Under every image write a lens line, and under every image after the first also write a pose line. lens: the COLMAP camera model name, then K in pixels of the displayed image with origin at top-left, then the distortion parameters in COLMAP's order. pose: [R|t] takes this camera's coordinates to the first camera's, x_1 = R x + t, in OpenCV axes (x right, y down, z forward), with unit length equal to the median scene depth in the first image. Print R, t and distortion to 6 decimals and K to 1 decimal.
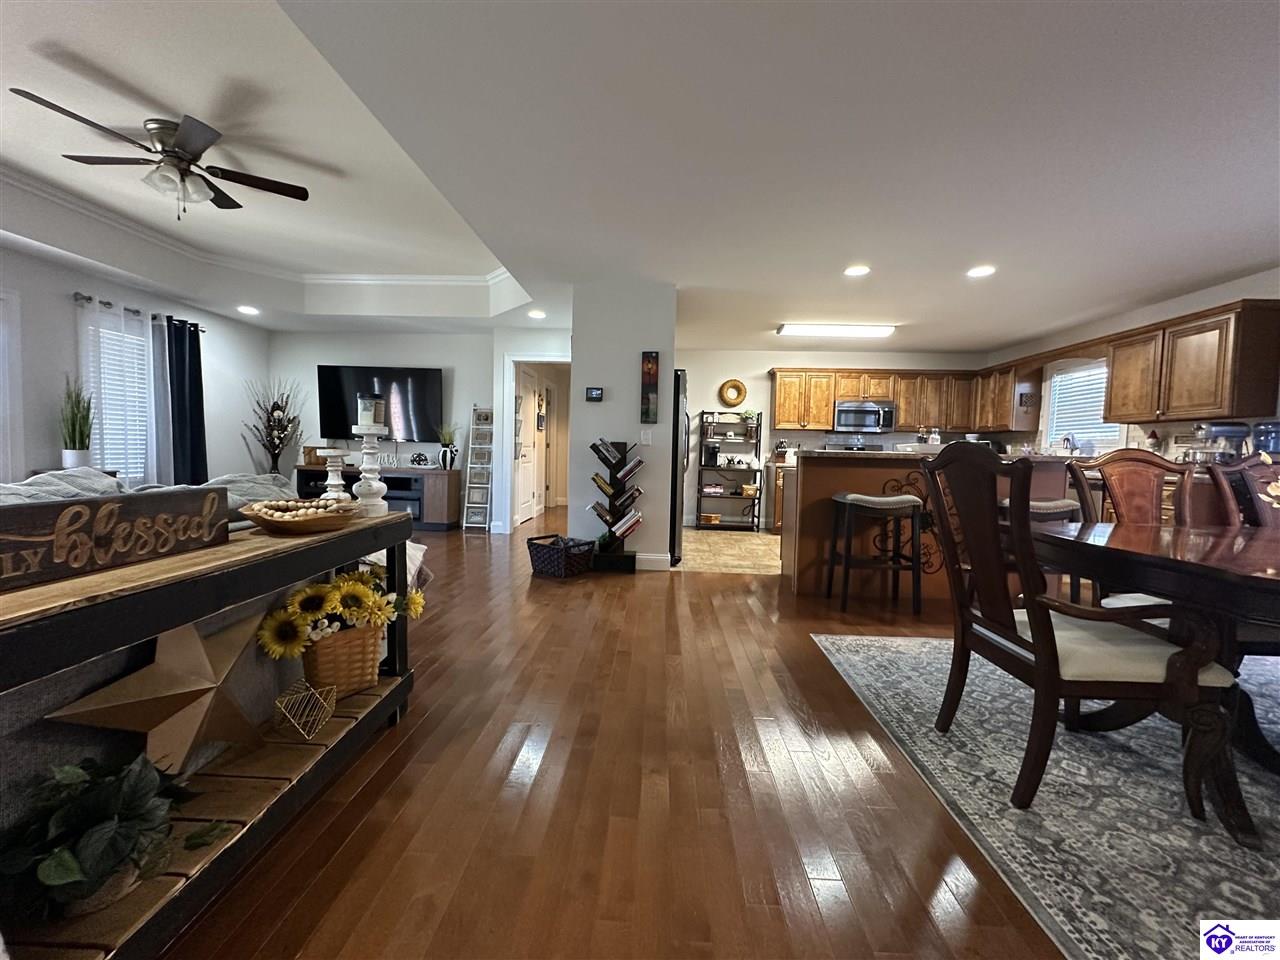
lens RADIAL K [[510.4, 0, 639.8], [0, 510.4, 480.6], [0, 0, 1]] dist [-0.005462, 0.001300]
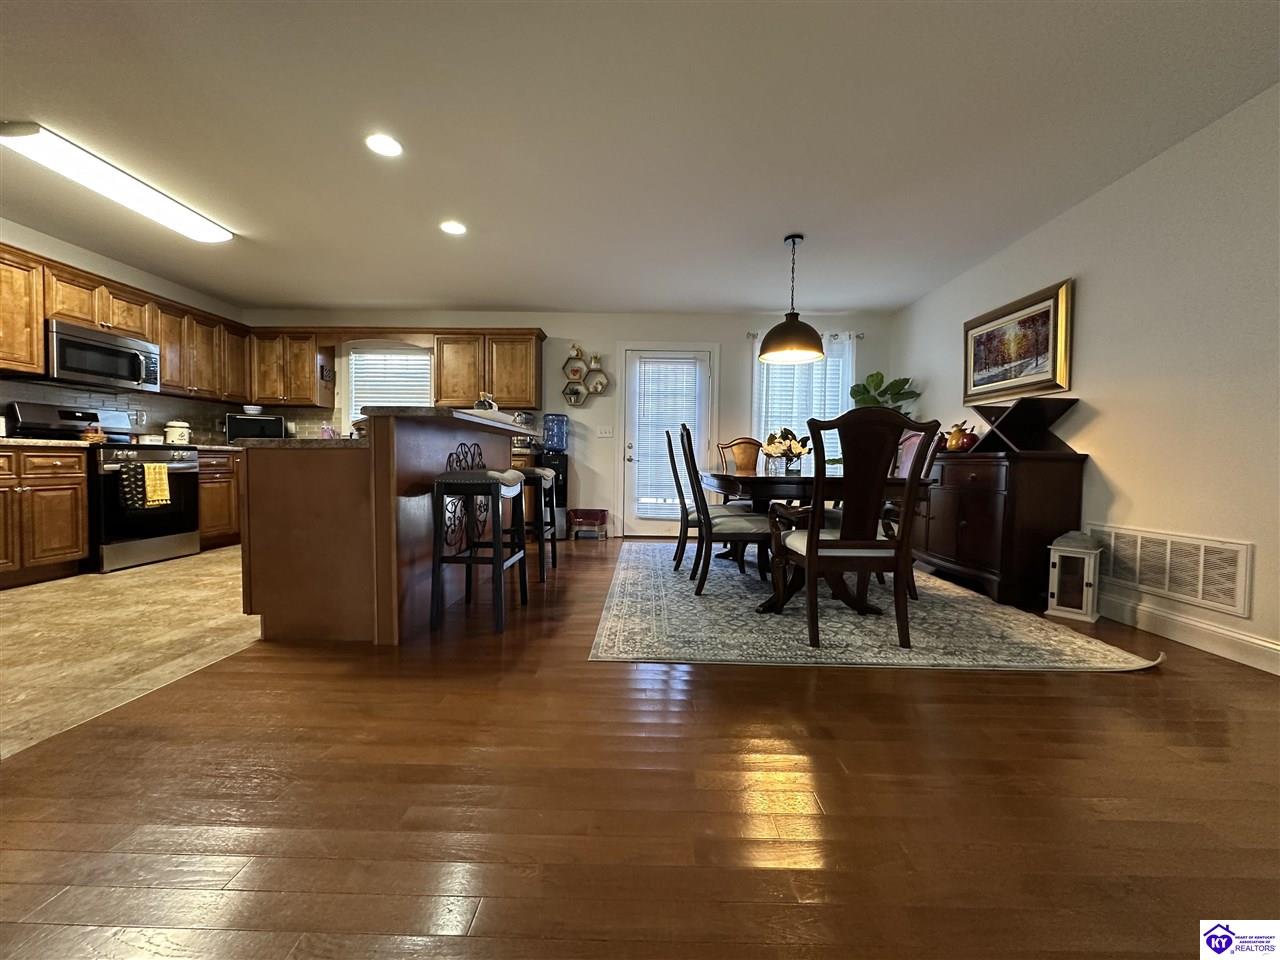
lens RADIAL K [[510.4, 0, 639.8], [0, 510.4, 480.6], [0, 0, 1]] dist [-0.005462, 0.001300]
pose [[-0.027242, -0.058617, 0.997909, -0.258105], [0.040847, 0.997380, 0.059701, 0.003983], [-0.998794, 0.042387, -0.024776, 0.637113]]
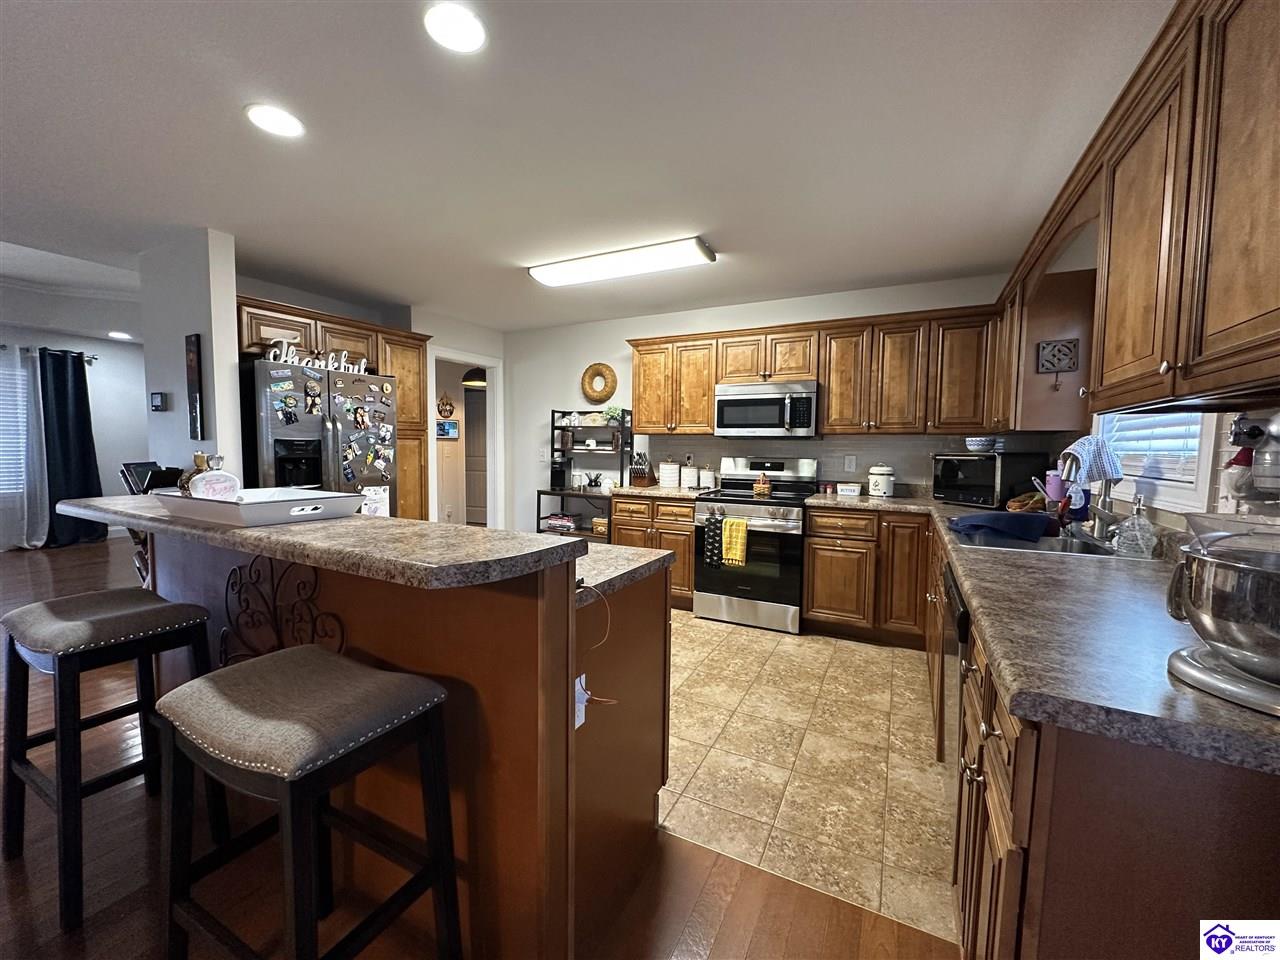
lens RADIAL K [[510.4, 0, 639.8], [0, 510.4, 480.6], [0, 0, 1]] dist [-0.005462, 0.001300]
pose [[0.906536, 0.017667, -0.421758, 0.863411], [-0.015889, 0.999844, 0.007731, -0.074546], [0.421829, -0.000307, 0.906676, 0.648603]]
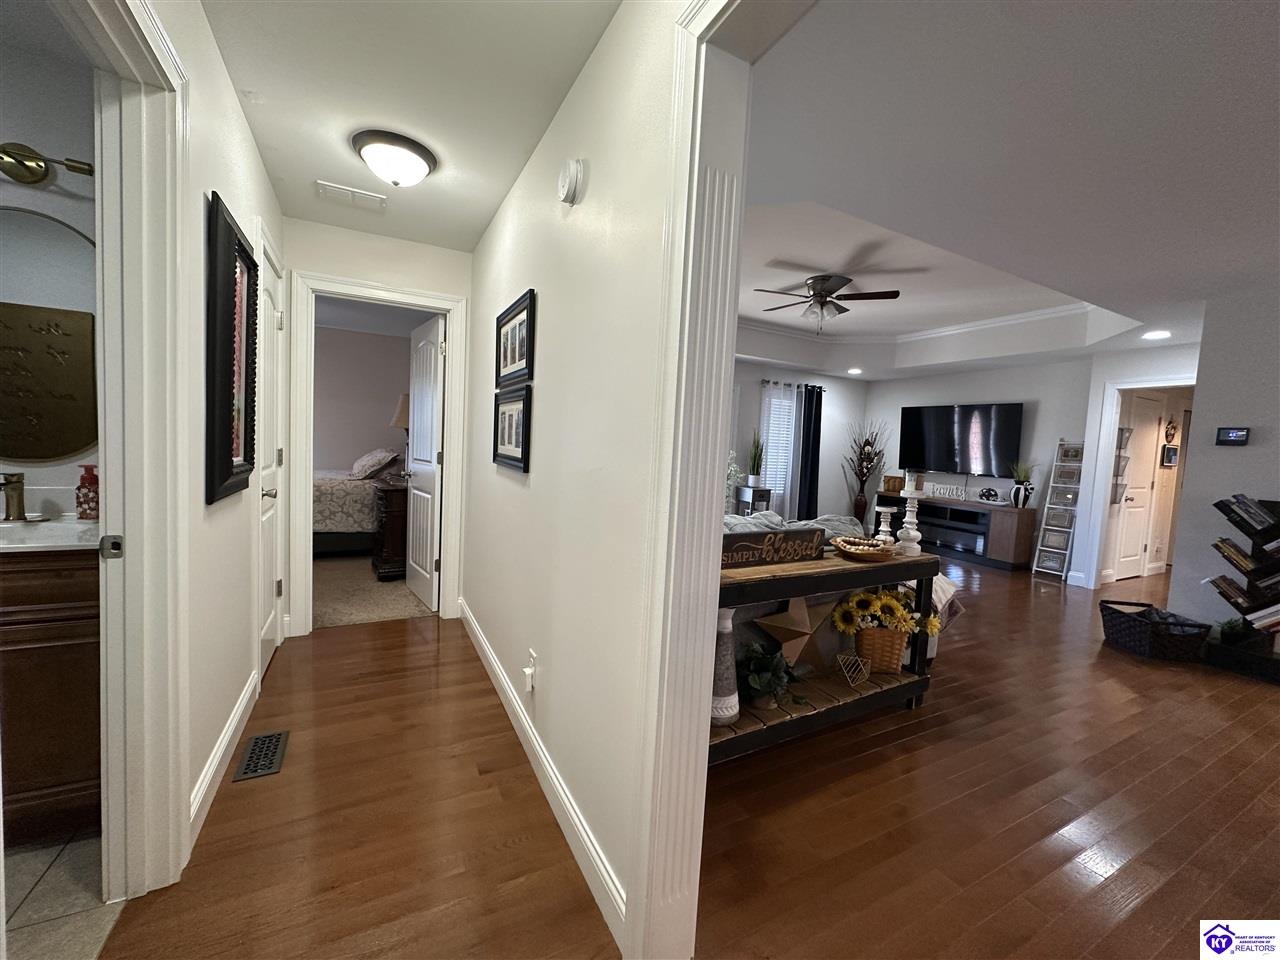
lens RADIAL K [[510.4, 0, 639.8], [0, 510.4, 480.6], [0, 0, 1]] dist [-0.005462, 0.001300]
pose [[0.503724, 0.058549, -0.861878, 0.127117], [-0.086397, 0.996113, 0.017174, -0.039562], [0.859533, 0.065812, 0.506825, -0.154289]]
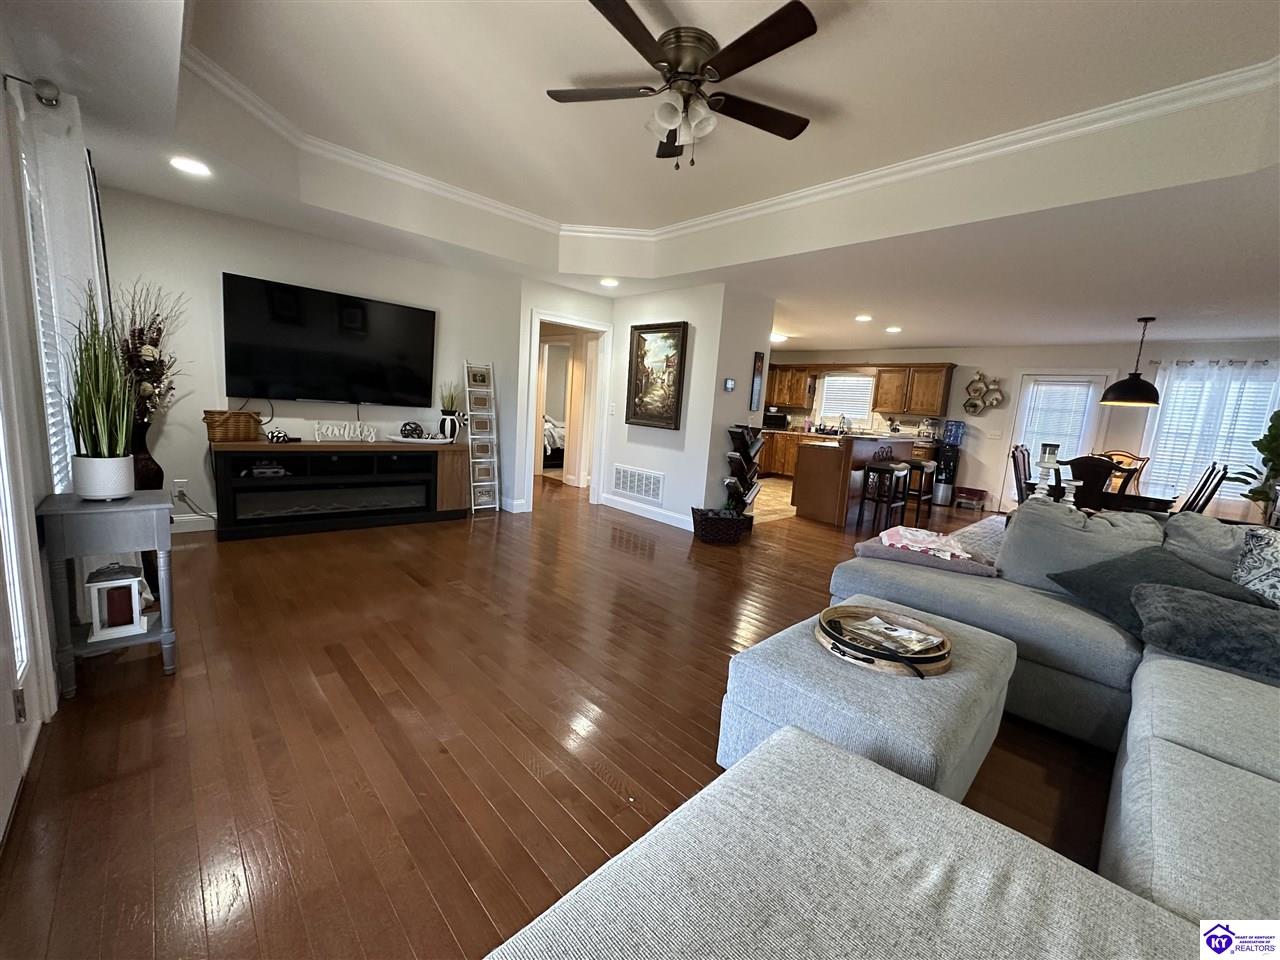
lens RADIAL K [[509.0, 0, 639.2], [0, 509.0, 479.4], [0, 0, 1]] dist [-0.003610, 0.000620]
pose [[0.697074, -0.083939, 0.712068, -1.103653], [-0.011534, 0.991682, 0.128192, -0.104646], [-0.716906, -0.097572, 0.690308, 0.336358]]
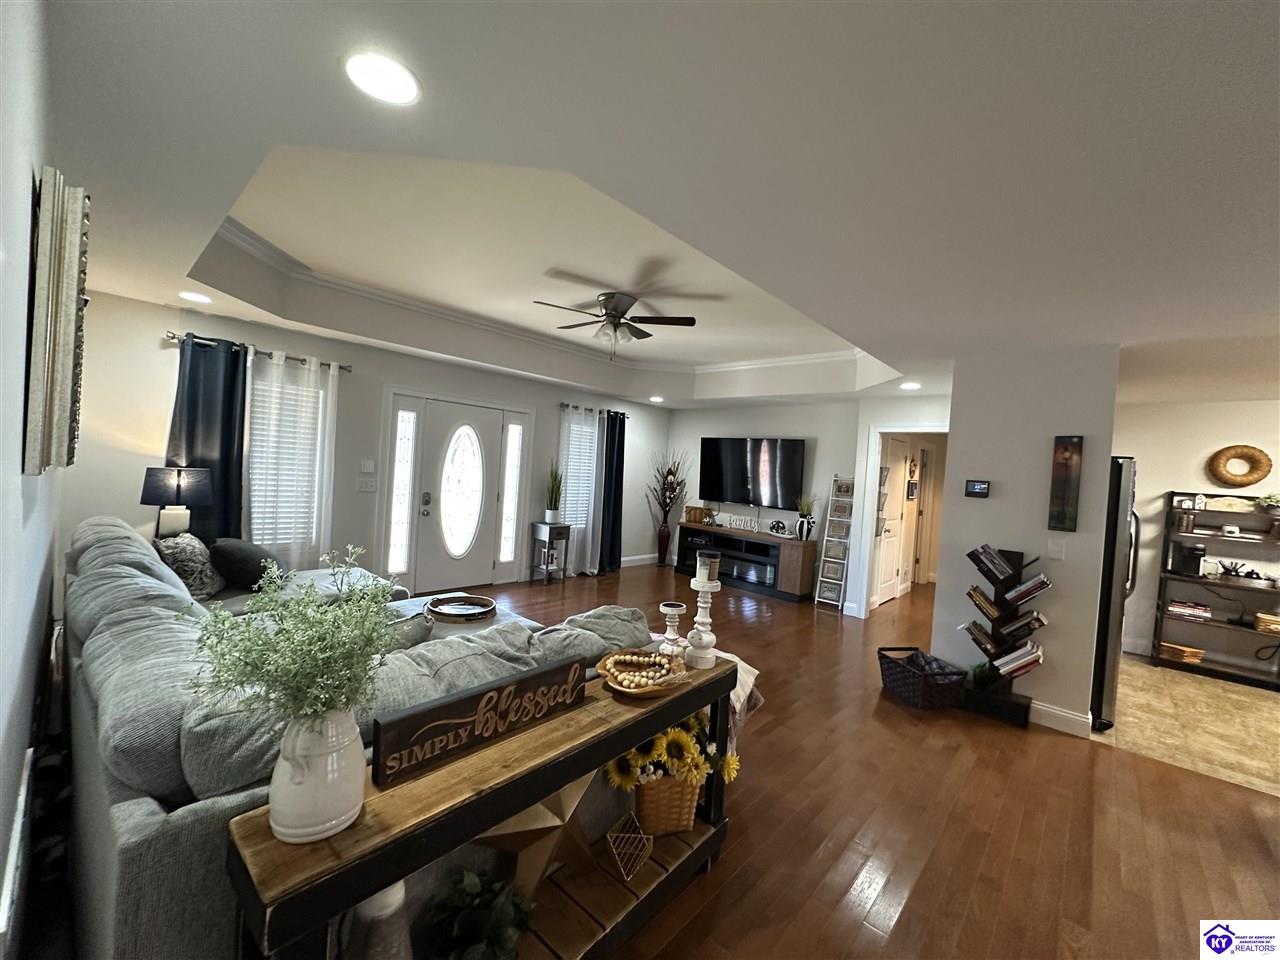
lens RADIAL K [[510.4, 0, 639.8], [0, 510.4, 480.6], [0, 0, 1]] dist [-0.005462, 0.001300]
pose [[0.767248, 0.038340, -0.640203, 0.018013], [-0.080628, 0.996058, -0.036977, -0.110447], [0.636262, 0.079989, 0.767315, 0.029584]]
